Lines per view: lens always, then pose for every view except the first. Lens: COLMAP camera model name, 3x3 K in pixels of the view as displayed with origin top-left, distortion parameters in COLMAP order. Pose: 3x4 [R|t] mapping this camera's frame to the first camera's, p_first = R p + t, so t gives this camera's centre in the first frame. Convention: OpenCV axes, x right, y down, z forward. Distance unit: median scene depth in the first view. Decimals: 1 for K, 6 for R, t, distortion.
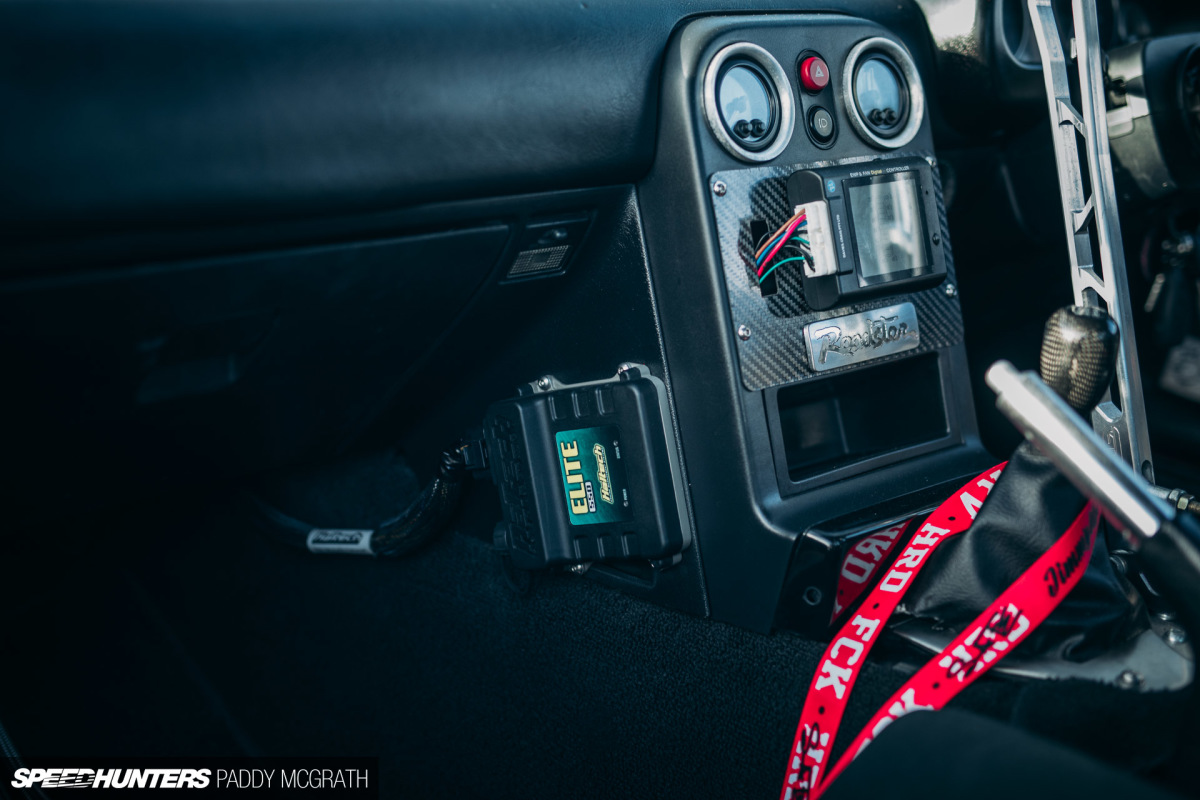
lens RADIAL K [[1664.8, 0, 600.0], [0, 1664.8, 400.0], [0, 0, 1]] dist [0.003064, -0.004004]
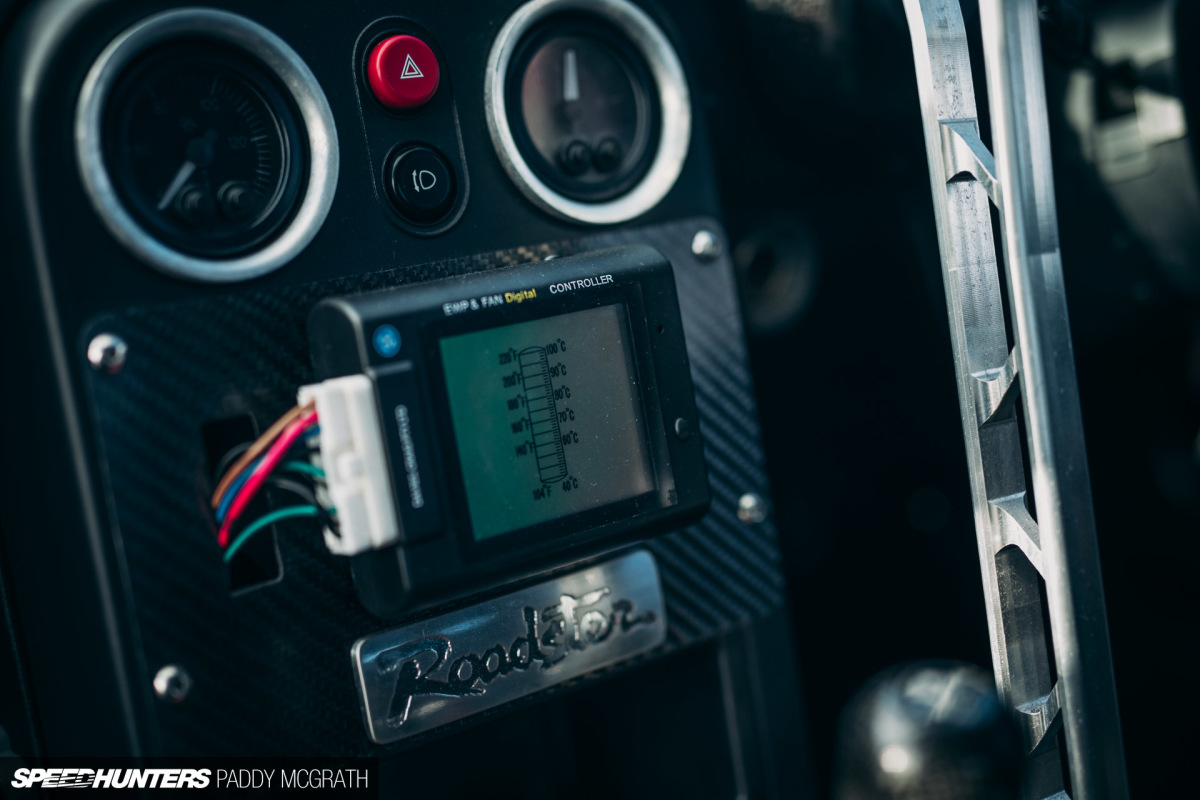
lens RADIAL K [[1737.5, 0, 600.0], [0, 1737.5, 400.0], [0, 0, 1]] dist [-0.034948, 0.028246]
pose [[0.997406, 0.005618, -0.071765, 0.219277], [-0.002893, 0.999273, 0.038020, -0.126094], [0.071926, -0.037713, 0.996697, 0.536949]]
